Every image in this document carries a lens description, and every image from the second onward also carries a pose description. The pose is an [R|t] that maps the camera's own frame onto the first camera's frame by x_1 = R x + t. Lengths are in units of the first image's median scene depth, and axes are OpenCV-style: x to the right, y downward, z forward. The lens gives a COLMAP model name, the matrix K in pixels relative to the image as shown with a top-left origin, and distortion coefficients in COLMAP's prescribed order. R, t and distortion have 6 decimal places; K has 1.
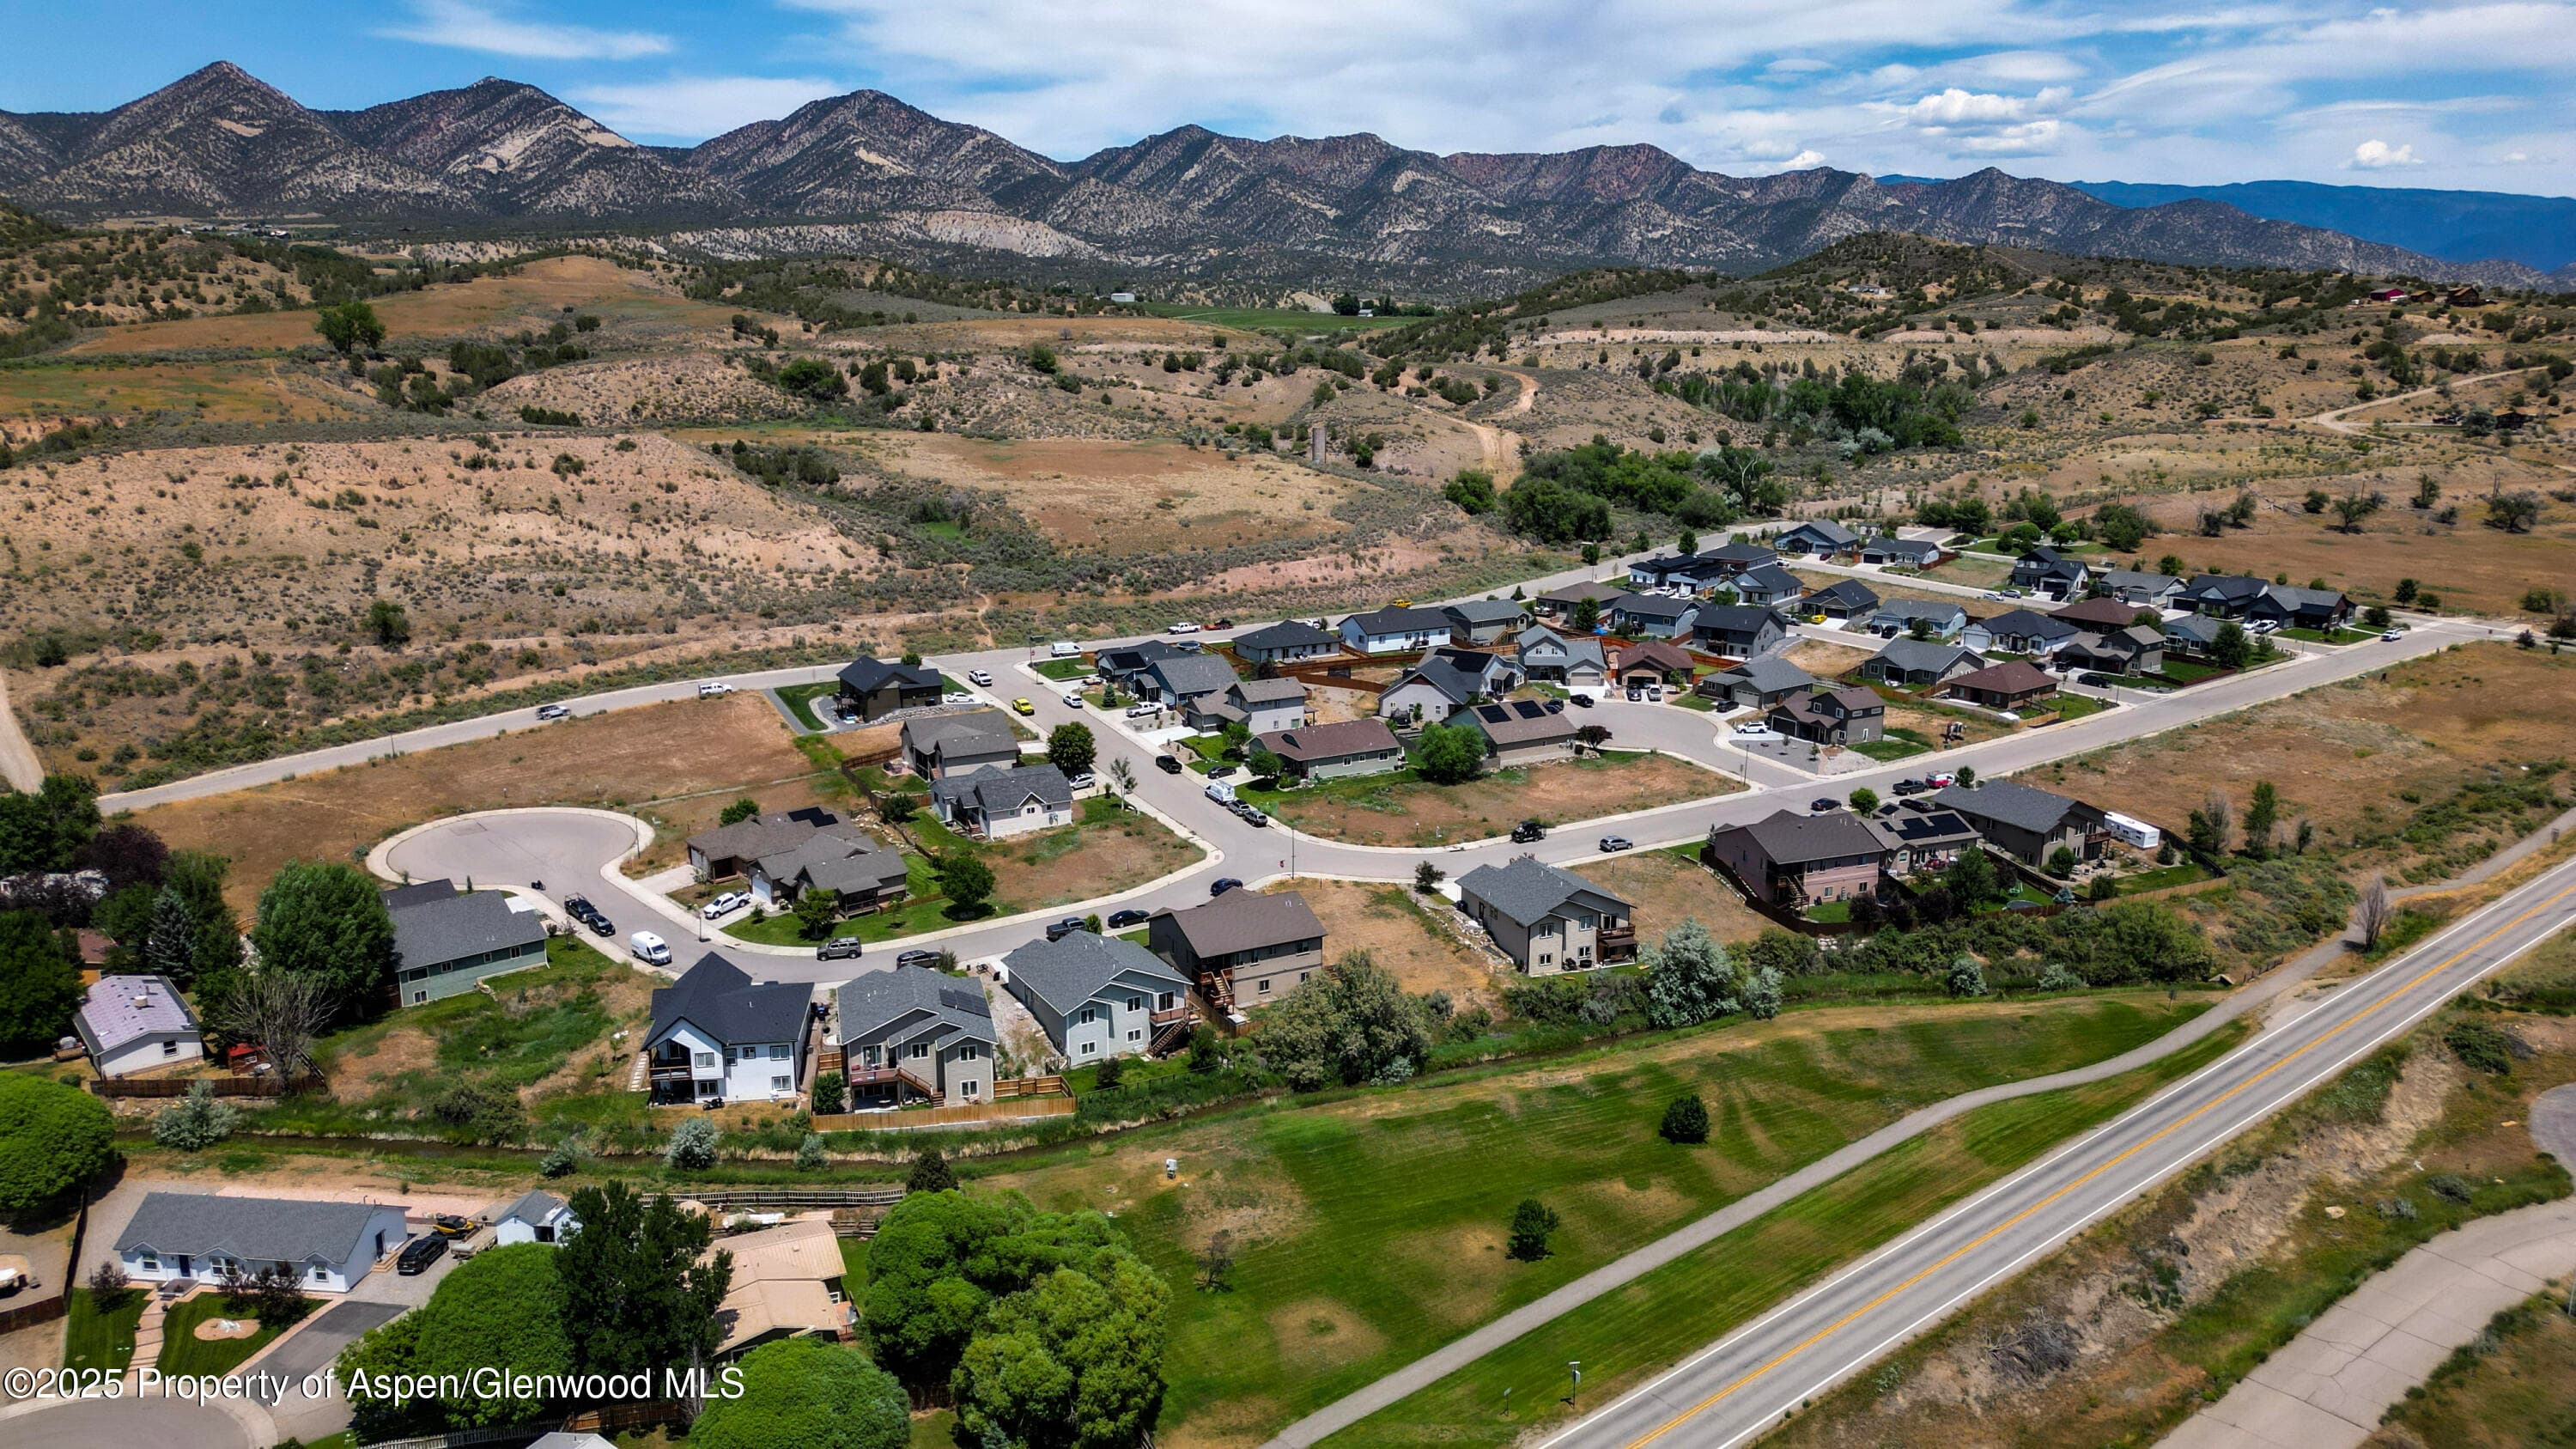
lens RADIAL K [[1818.8, 0, 1288.8], [0, 1818.8, 734.1], [0, 0, 1]] dist [0.066890, -0.064144]
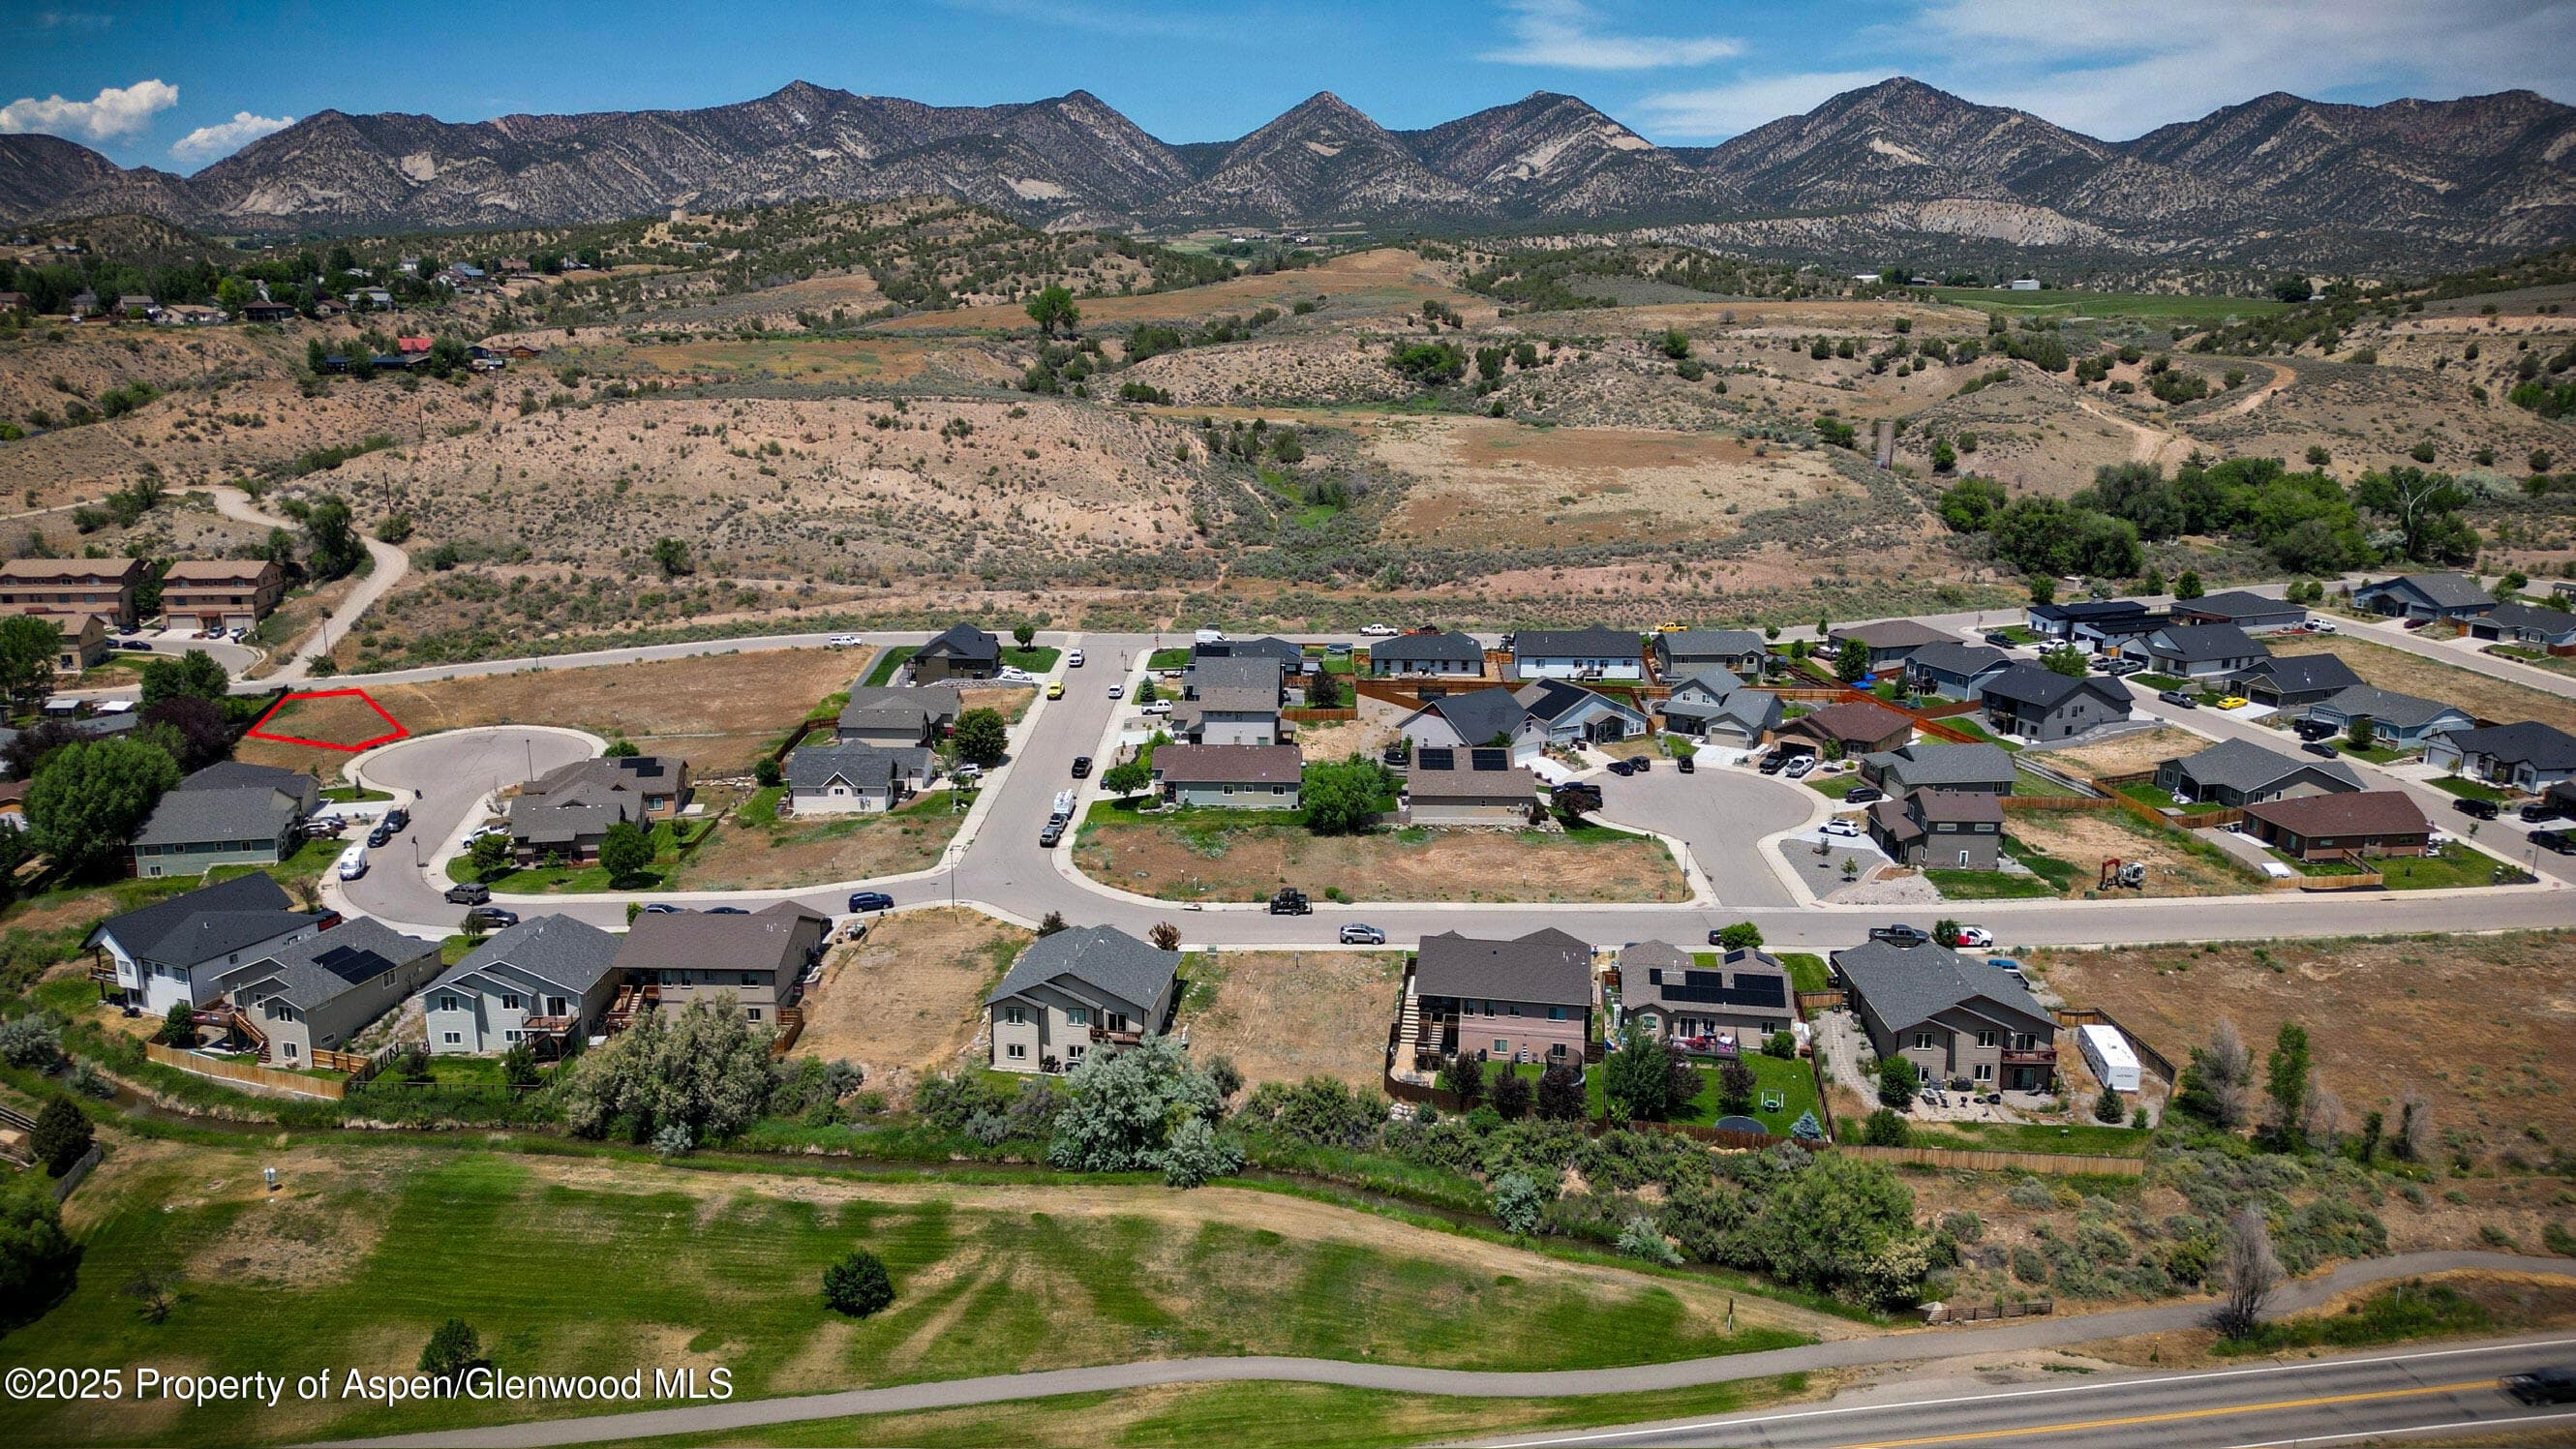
lens RADIAL K [[1818.5, 0, 1288.8], [0, 1818.5, 734.1], [0, 0, 1]] dist [0.066890, -0.064144]
pose [[0.856692, 0.121624, -0.501285, 0.325876], [-0.121062, 0.992069, 0.033806, -0.029479], [0.501421, 0.031725, 0.864622, 0.185244]]
